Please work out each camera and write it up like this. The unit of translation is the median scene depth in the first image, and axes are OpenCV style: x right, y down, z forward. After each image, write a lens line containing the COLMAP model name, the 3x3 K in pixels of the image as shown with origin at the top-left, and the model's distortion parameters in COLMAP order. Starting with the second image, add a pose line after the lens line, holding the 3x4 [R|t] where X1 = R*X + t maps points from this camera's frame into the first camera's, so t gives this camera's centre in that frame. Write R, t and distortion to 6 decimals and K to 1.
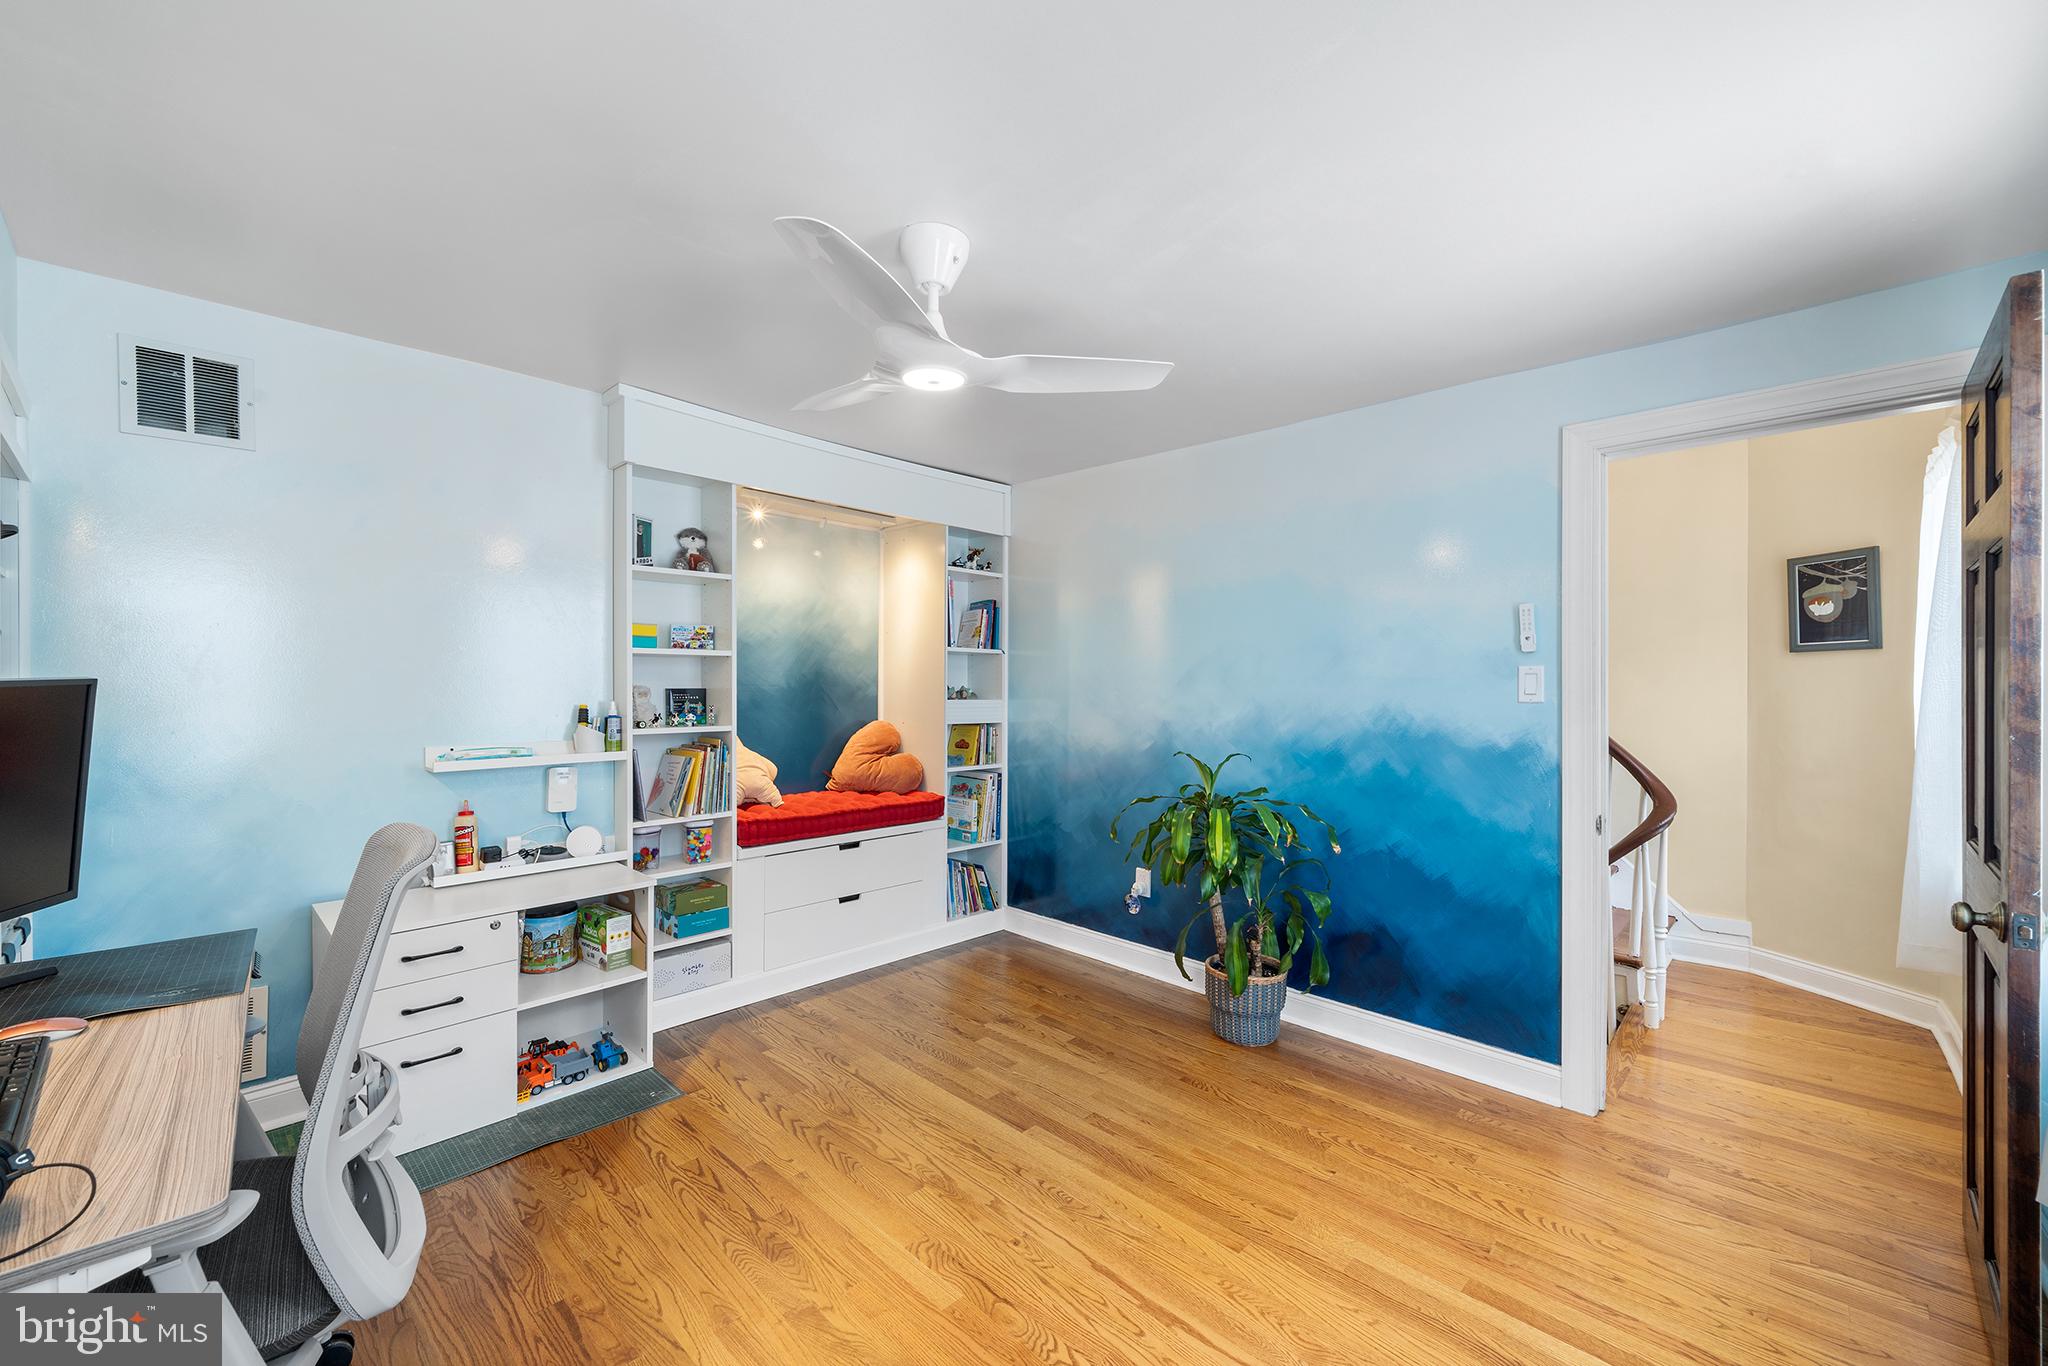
lens RADIAL K [[818.0, 0, 1015.3], [0, 818.0, 685.1], [0, 0, 1]] dist [0.001024, 0.000043]
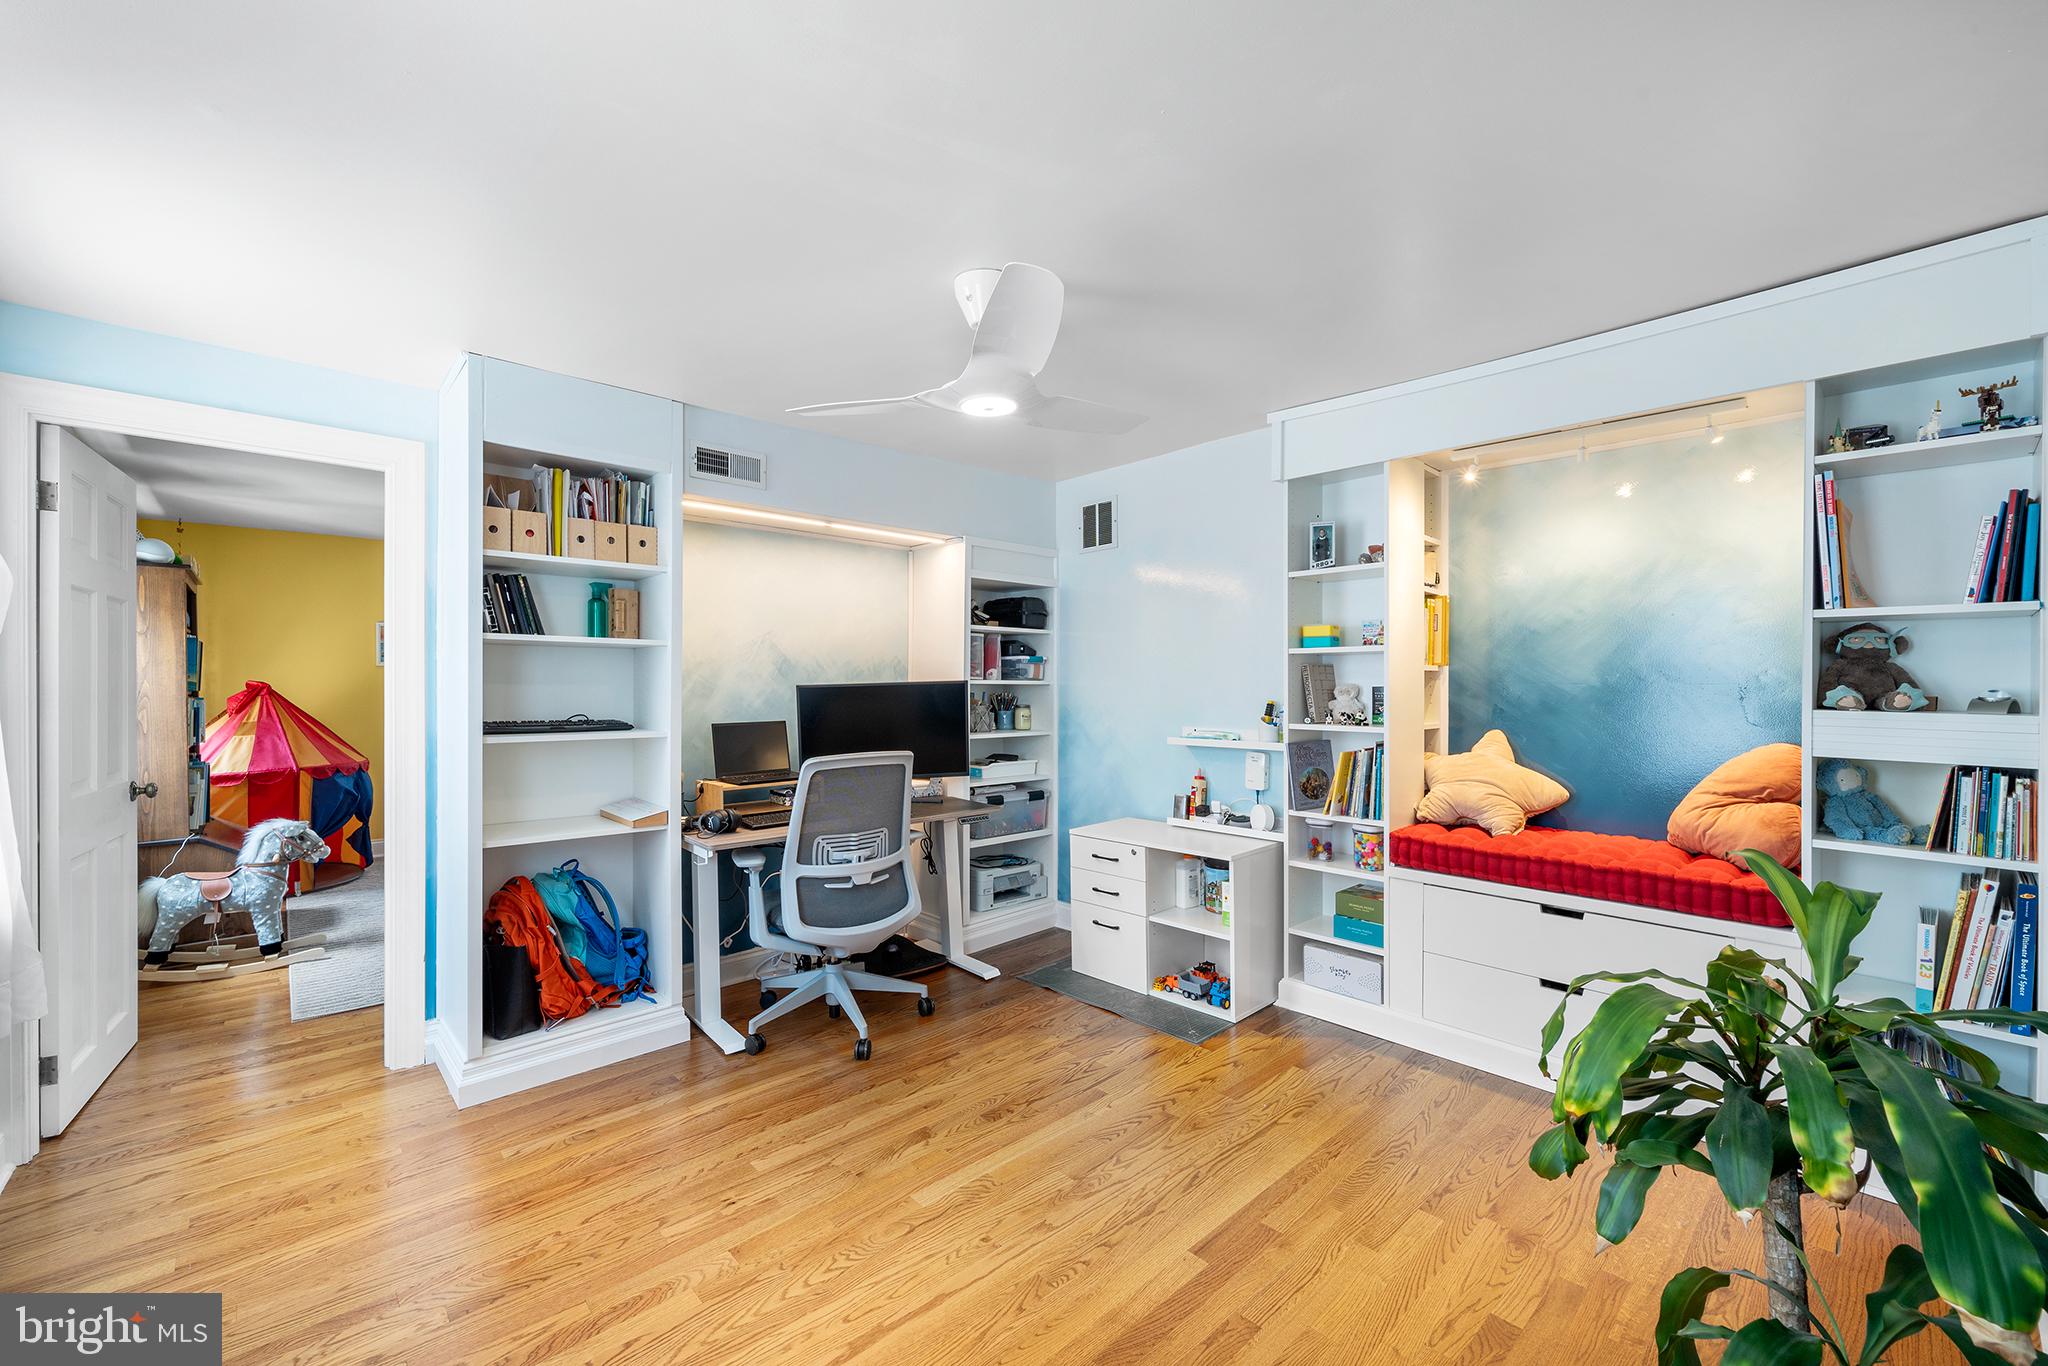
lens RADIAL K [[818.0, 0, 1015.3], [0, 818.0, 685.1], [0, 0, 1]] dist [0.001024, 0.000043]
pose [[-0.046807, -0.000478, -0.998904, 0.704511], [0.000178, 1.000000, -0.000487, 0.003124], [0.998904, -0.000201, -0.046807, 0.764879]]
